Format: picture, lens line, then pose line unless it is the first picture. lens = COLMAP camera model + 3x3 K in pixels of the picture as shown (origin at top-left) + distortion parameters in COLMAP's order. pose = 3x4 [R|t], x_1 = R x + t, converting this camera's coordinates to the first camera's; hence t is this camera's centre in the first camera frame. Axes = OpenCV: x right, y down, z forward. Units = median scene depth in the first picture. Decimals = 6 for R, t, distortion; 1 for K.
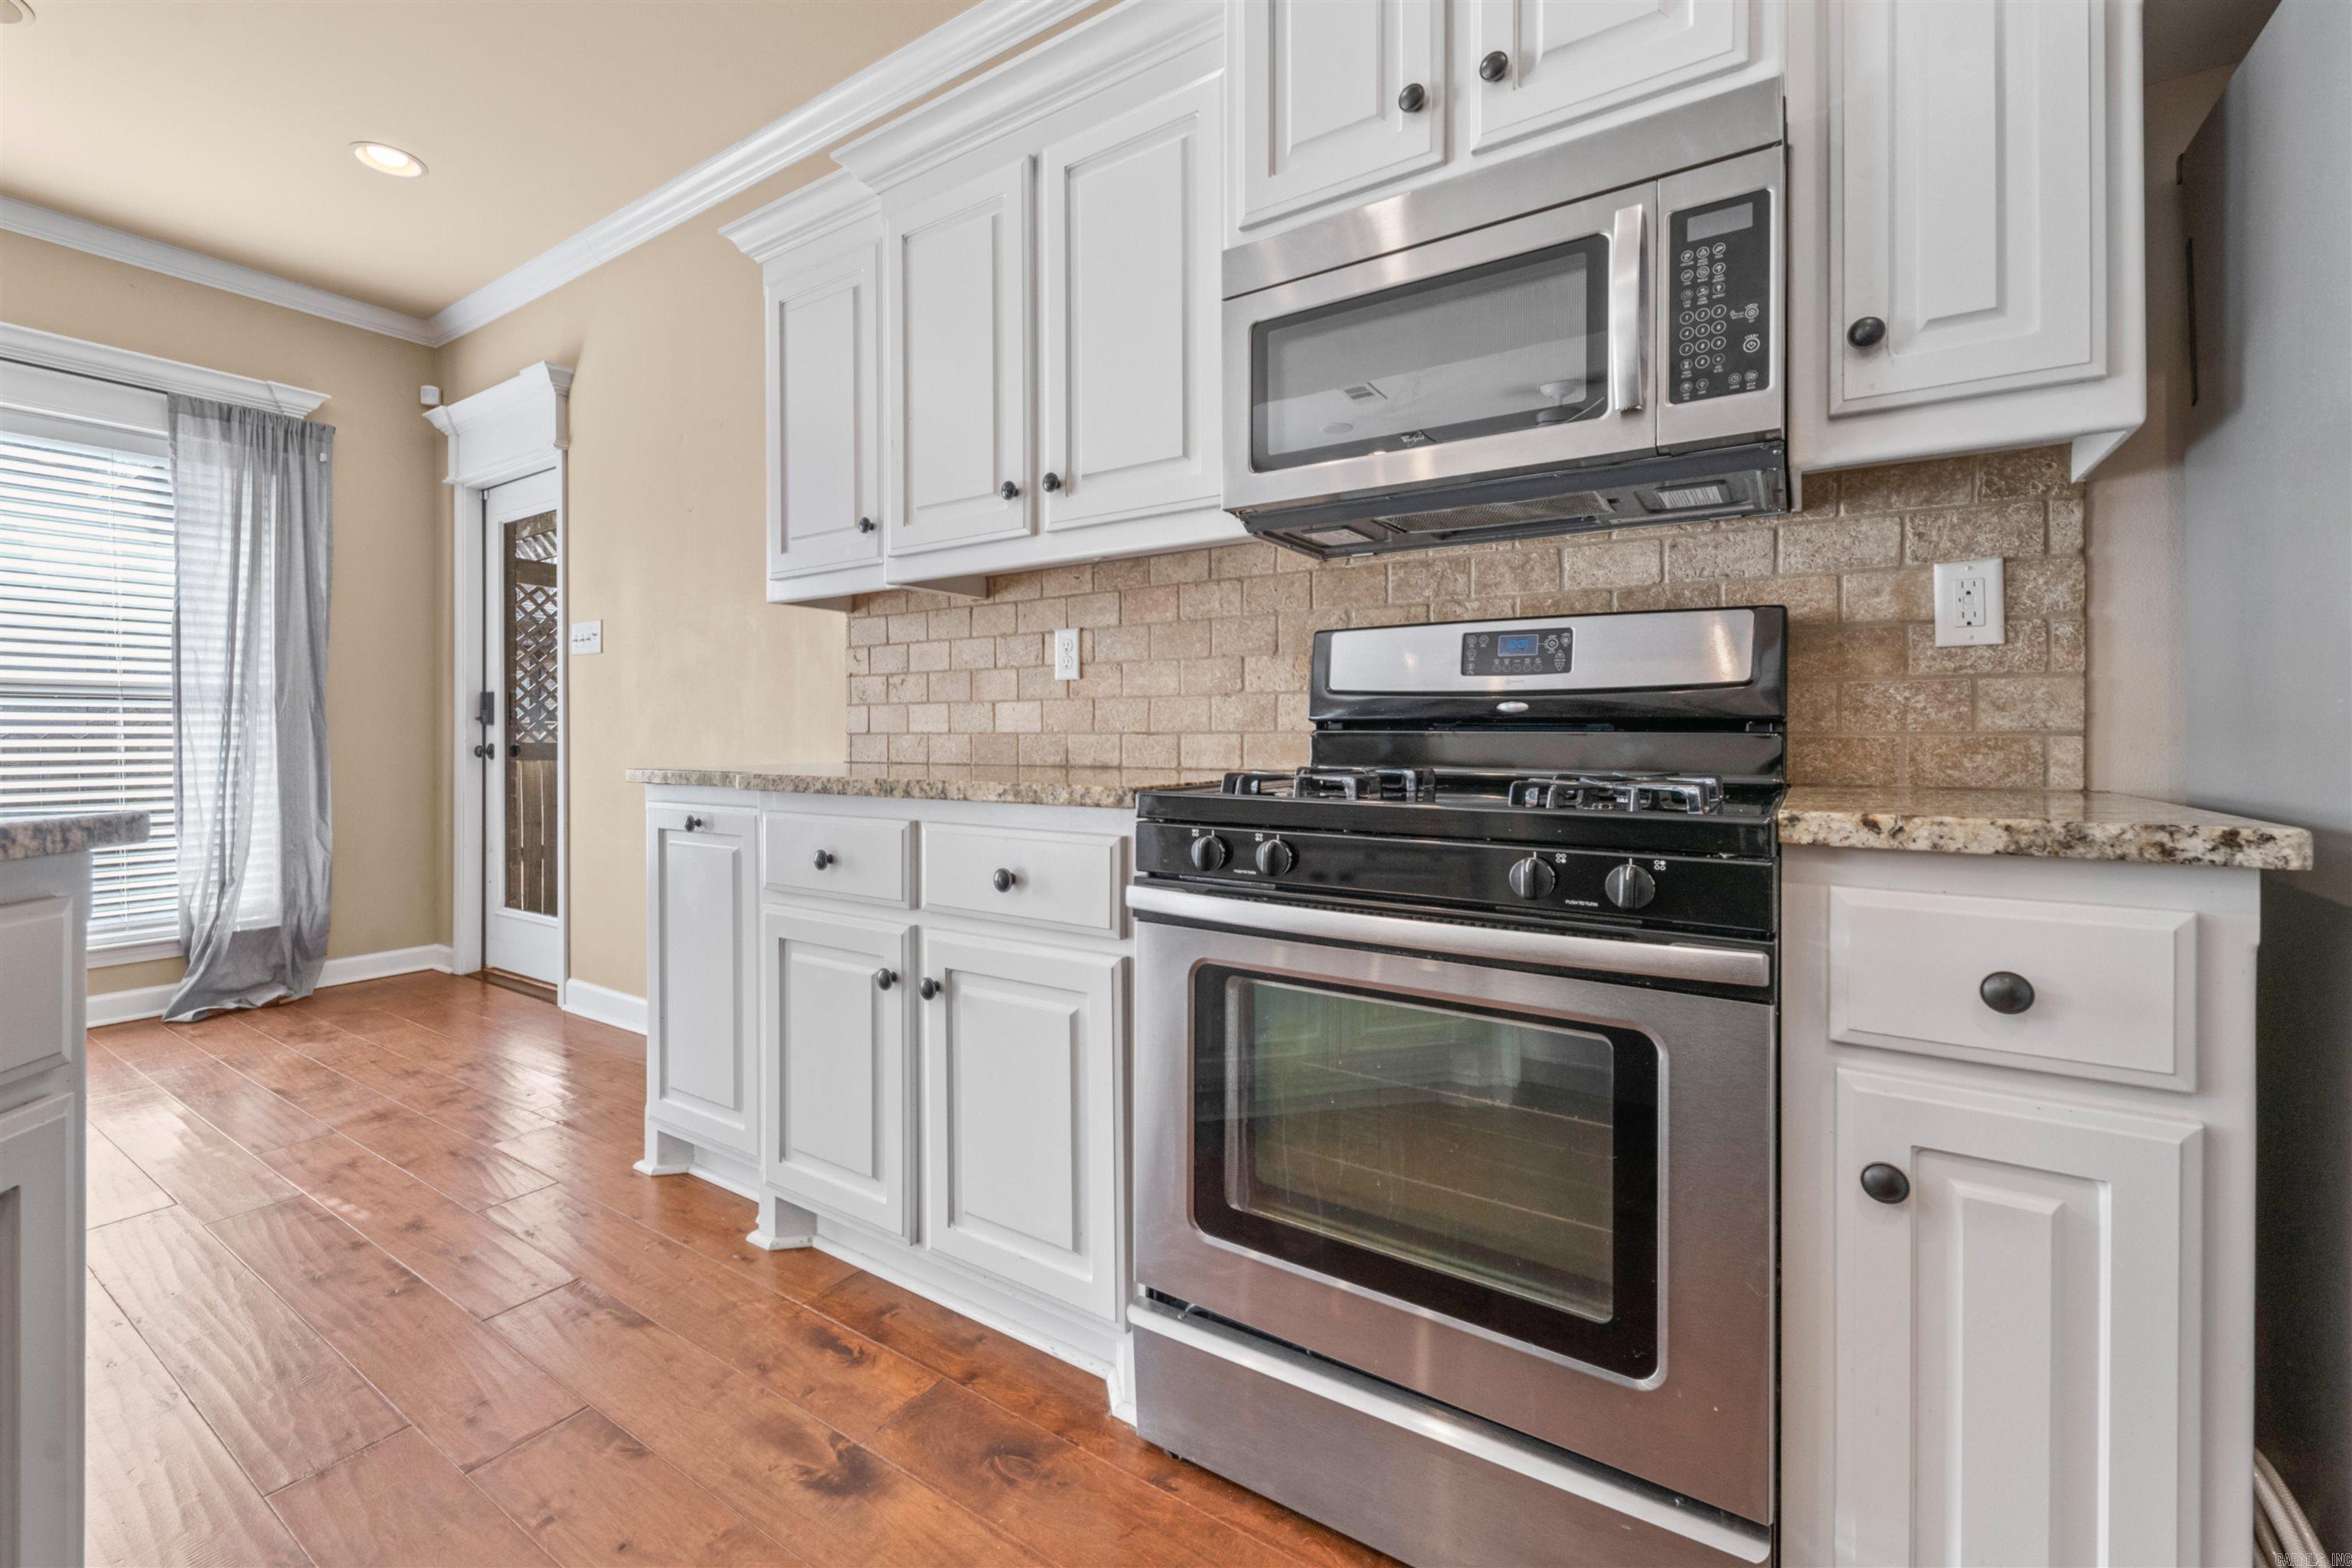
lens RADIAL K [[966.4, 0, 1170.6], [0, 966.4, 739.6], [0, 0, 1]] dist [0.003129, -0.000273]
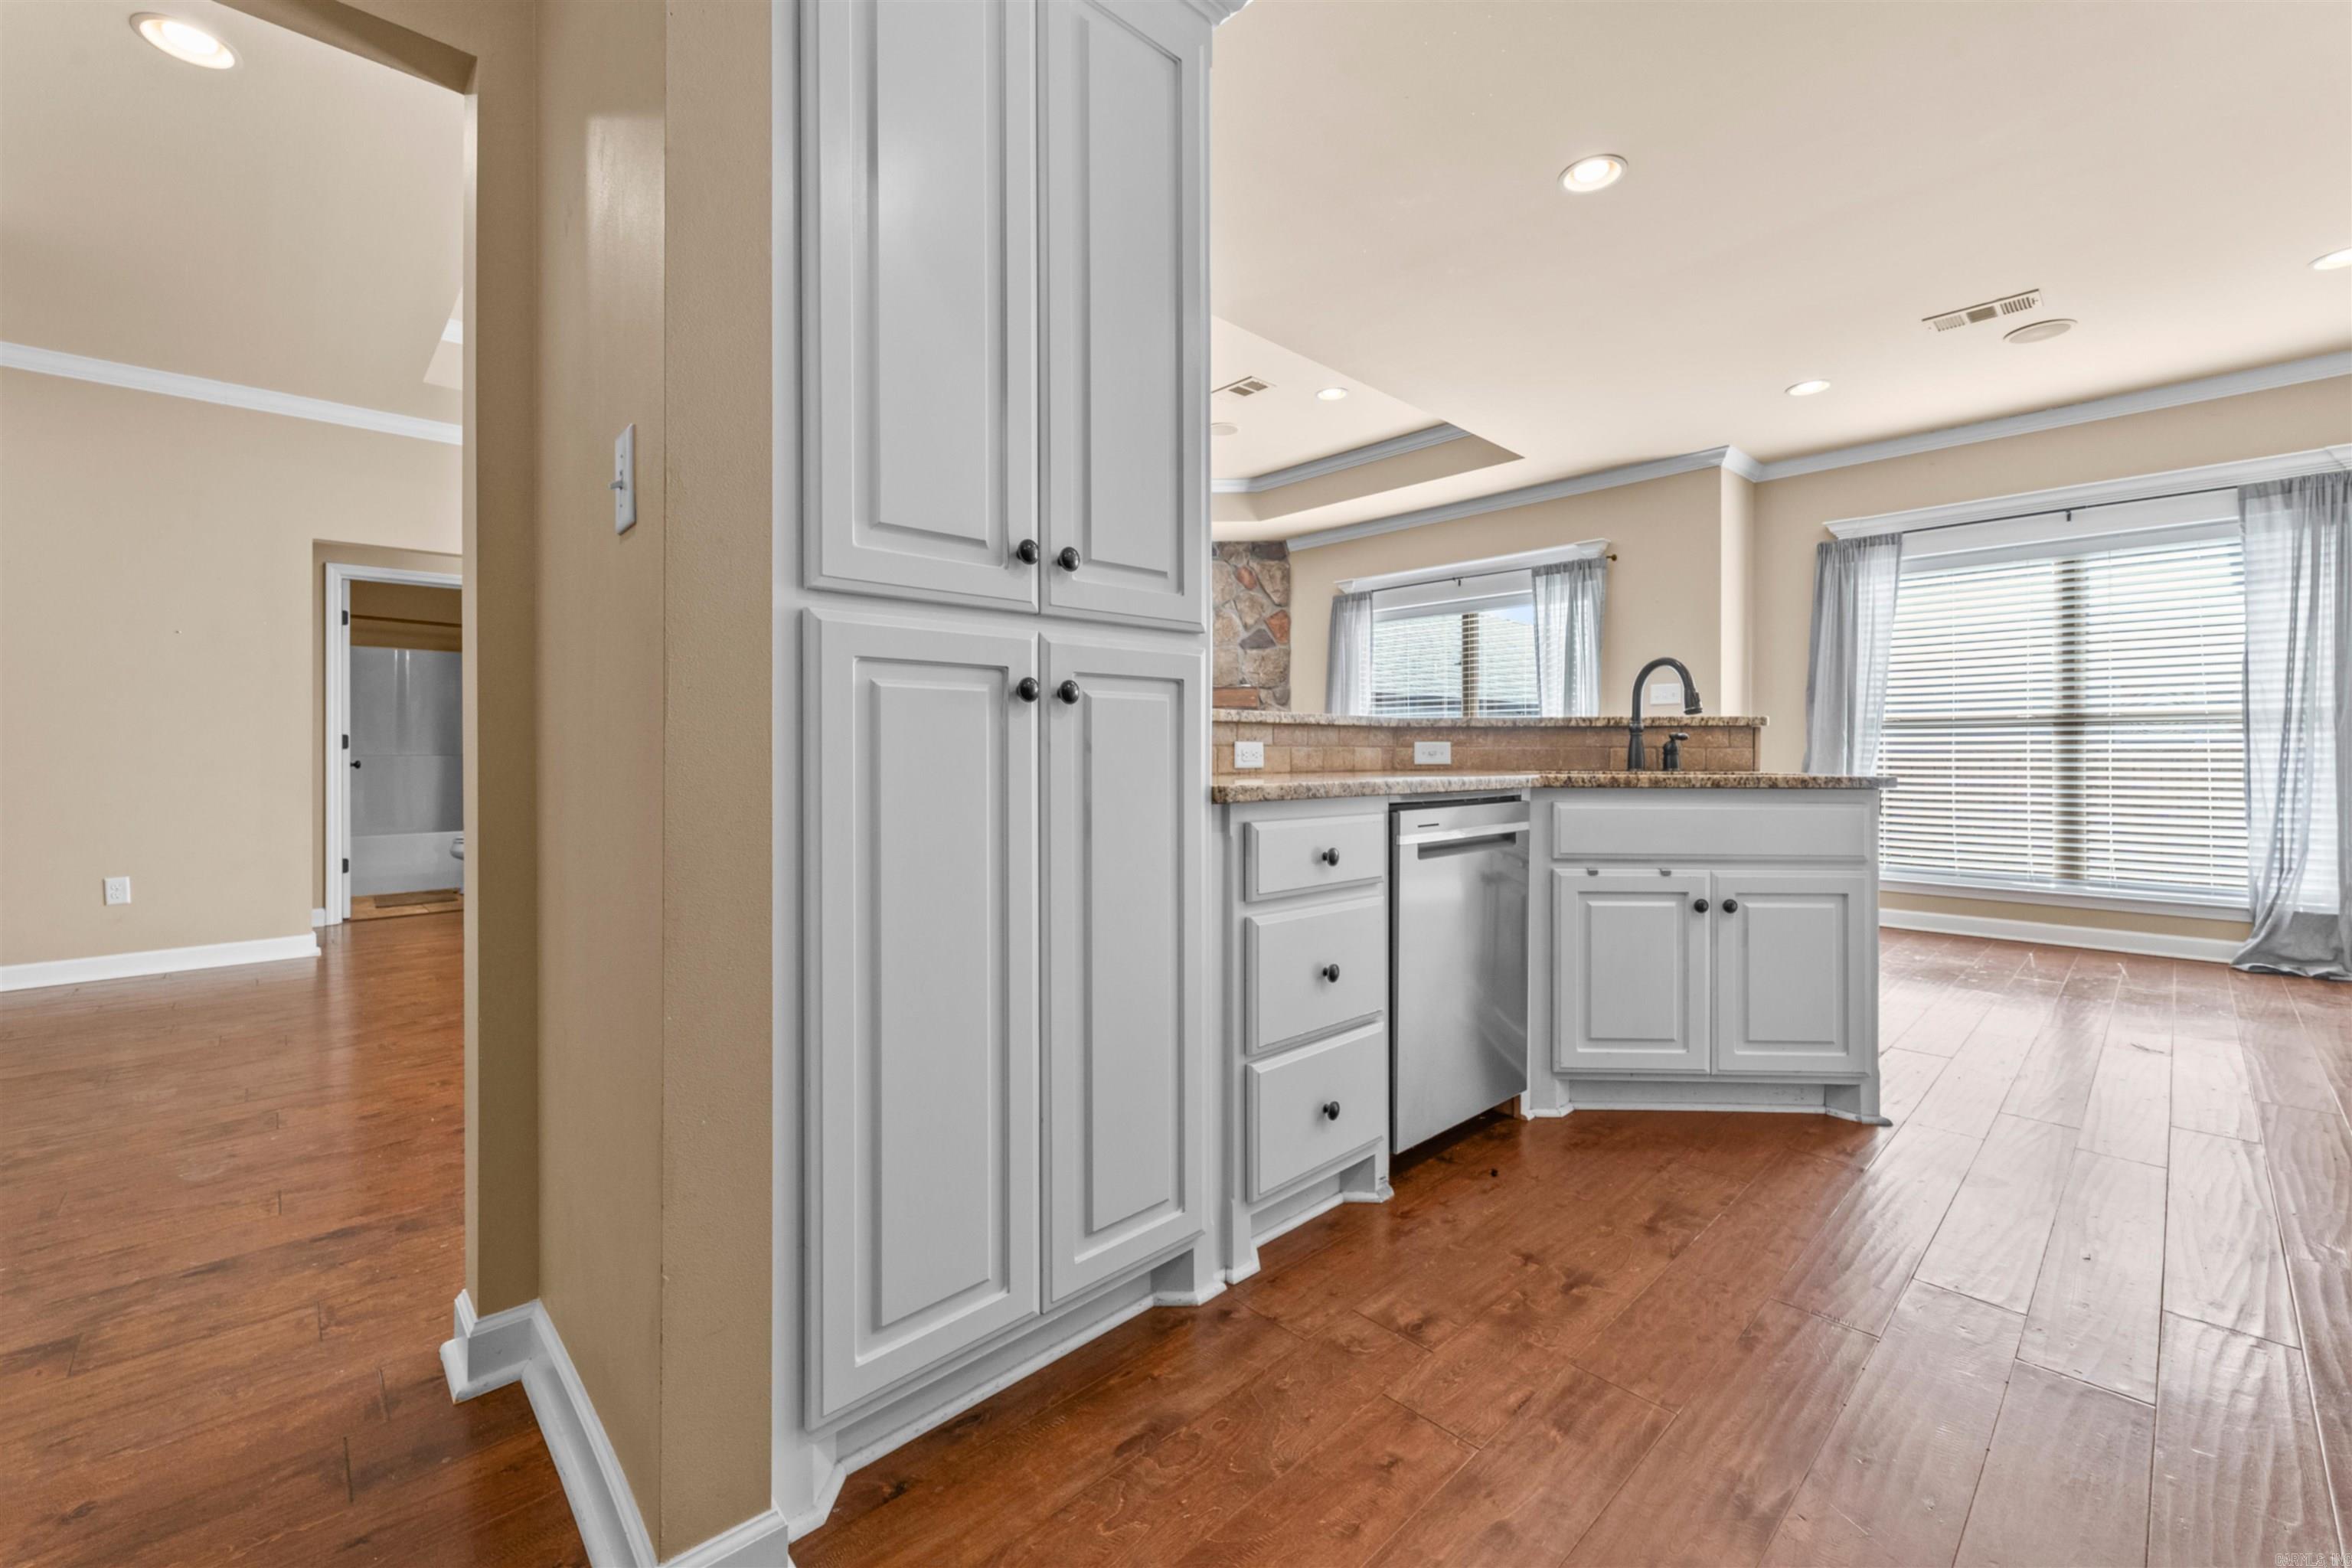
lens RADIAL K [[958.5, 0, 1176.5], [0, 958.5, 756.5], [0, 0, 1]] dist [0.001564, 0.000097]
pose [[-0.226606, 0.003710, -0.973979, 0.551902], [-0.002246, 0.999988, 0.004332, 0.002651], [0.973984, 0.003169, -0.226595, -0.096496]]
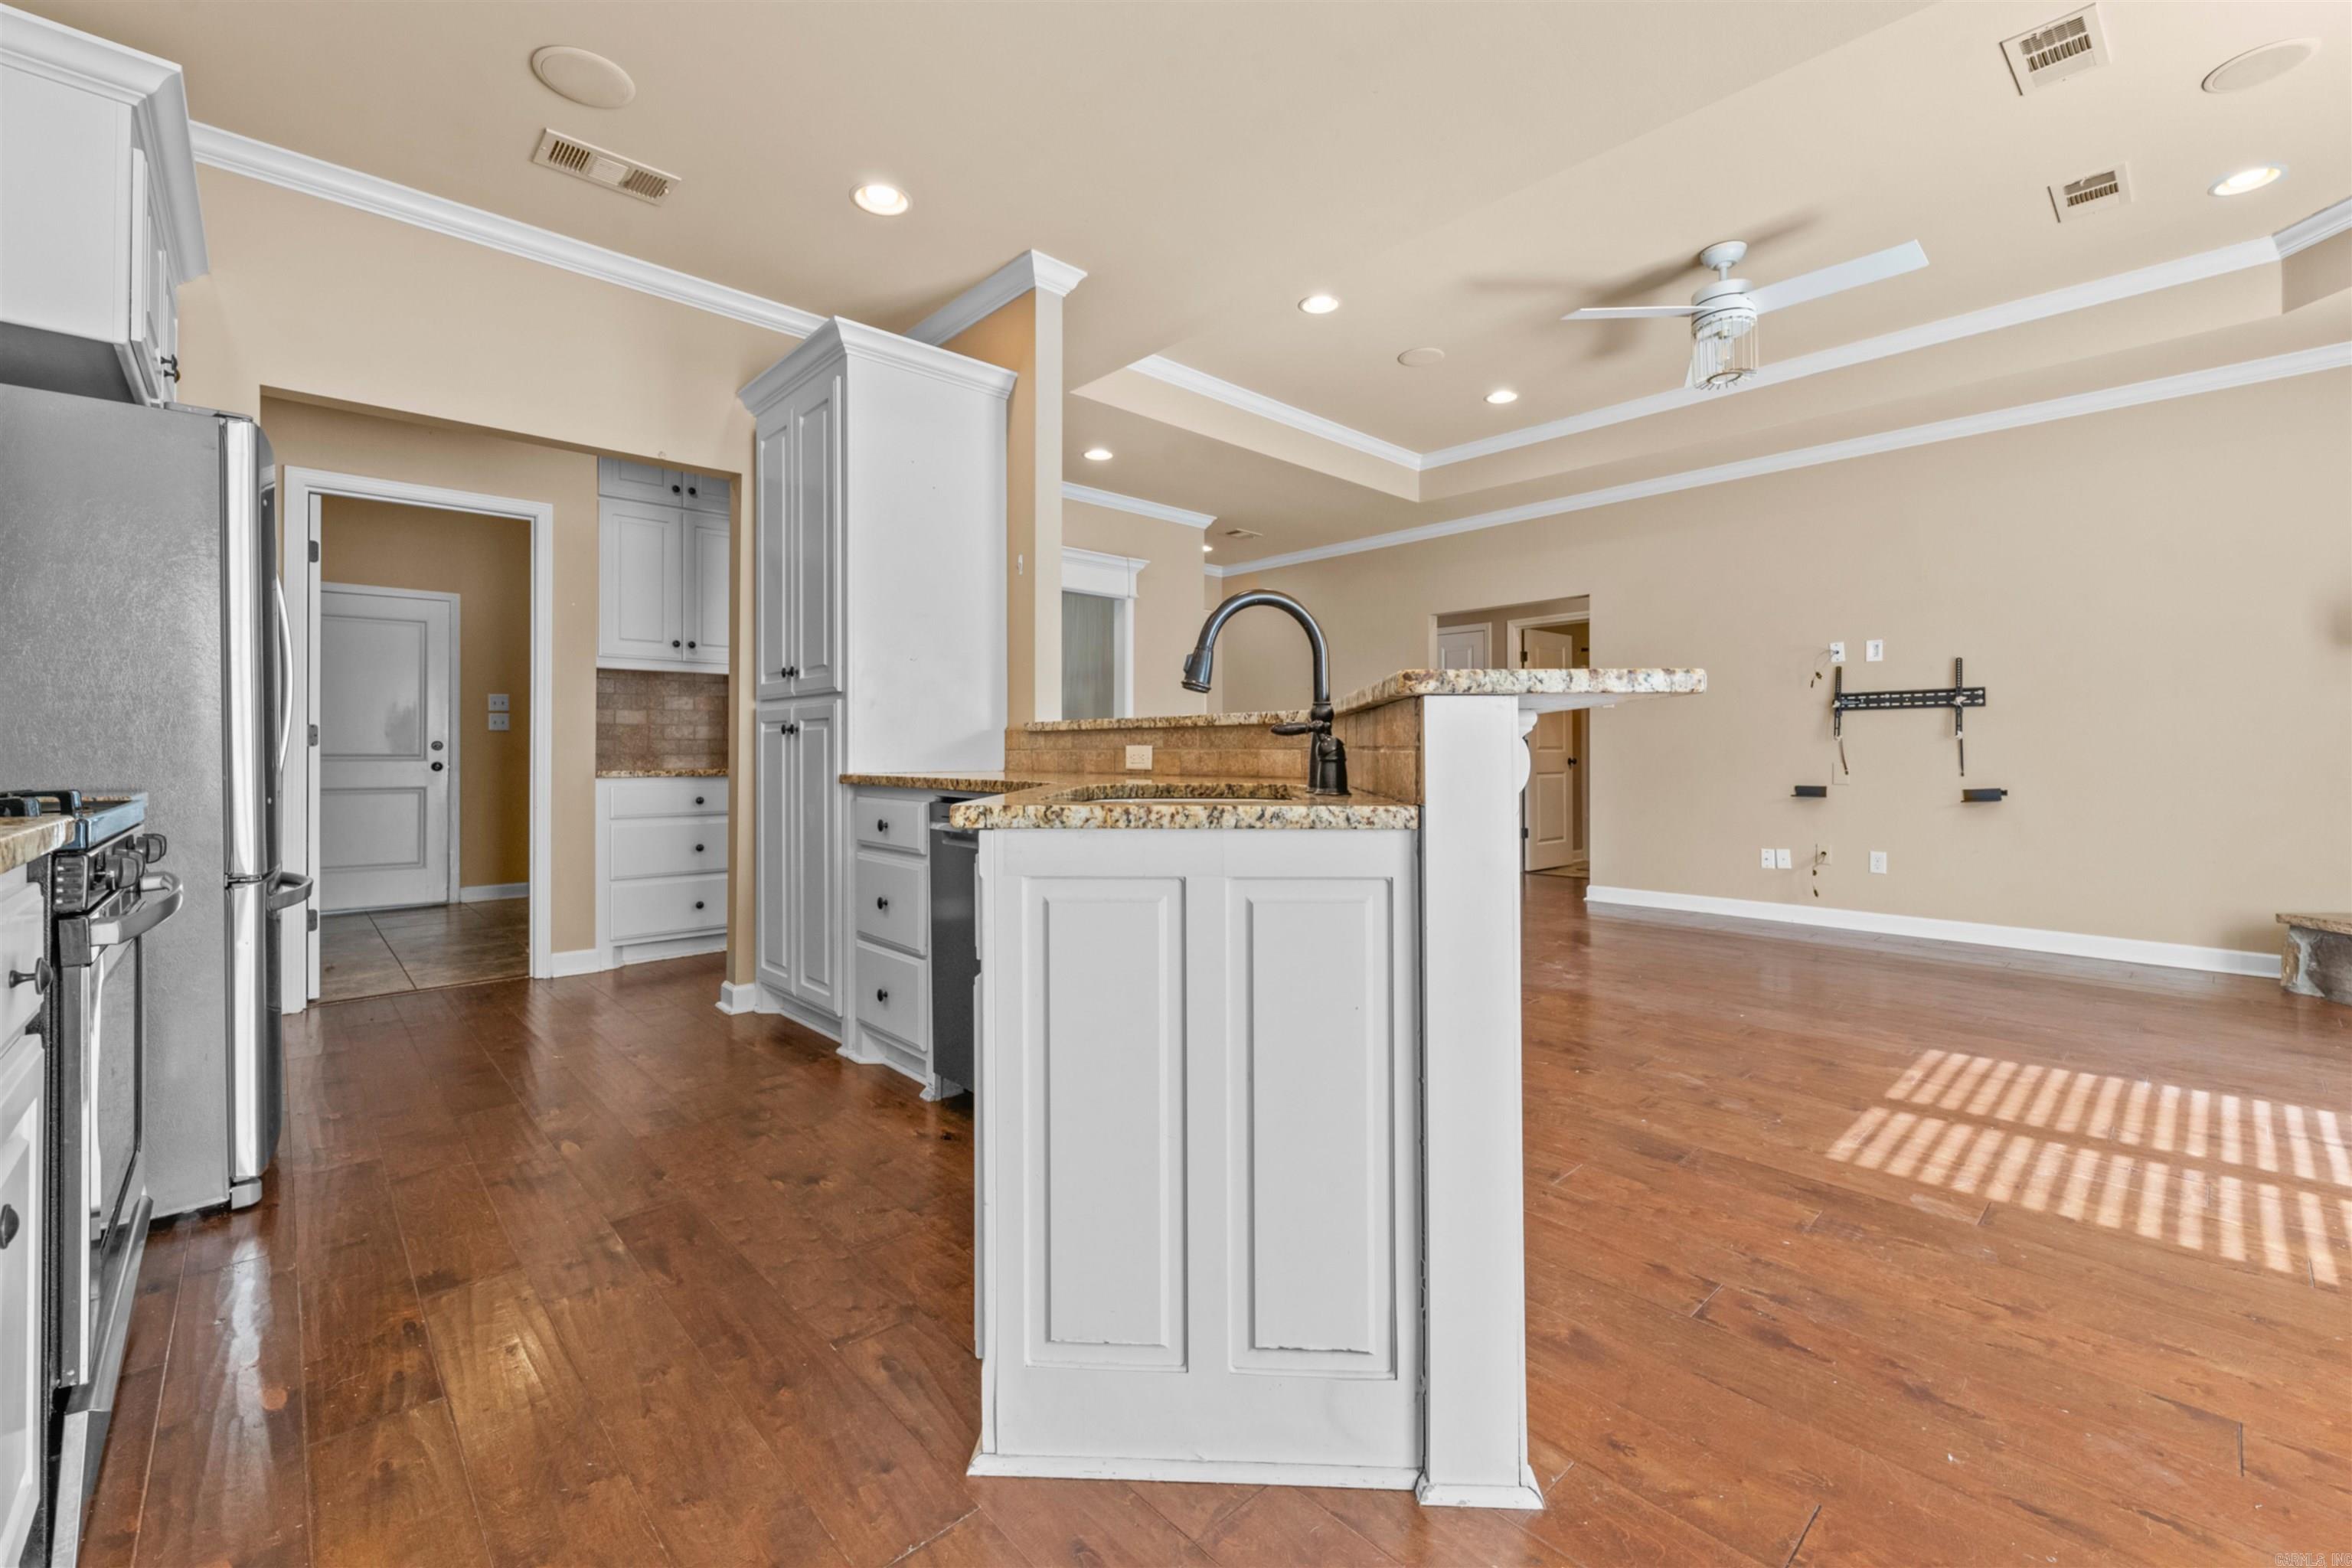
lens RADIAL K [[971.1, 0, 1154.0], [0, 971.1, 749.0], [0, 0, 1]] dist [-0.000478, -0.001280]
pose [[-0.968737, 0.001299, 0.248088, -0.463962], [0.001388, 0.999999, 0.000186, -0.003204], [-0.248087, 0.000525, -0.968738, 0.633366]]
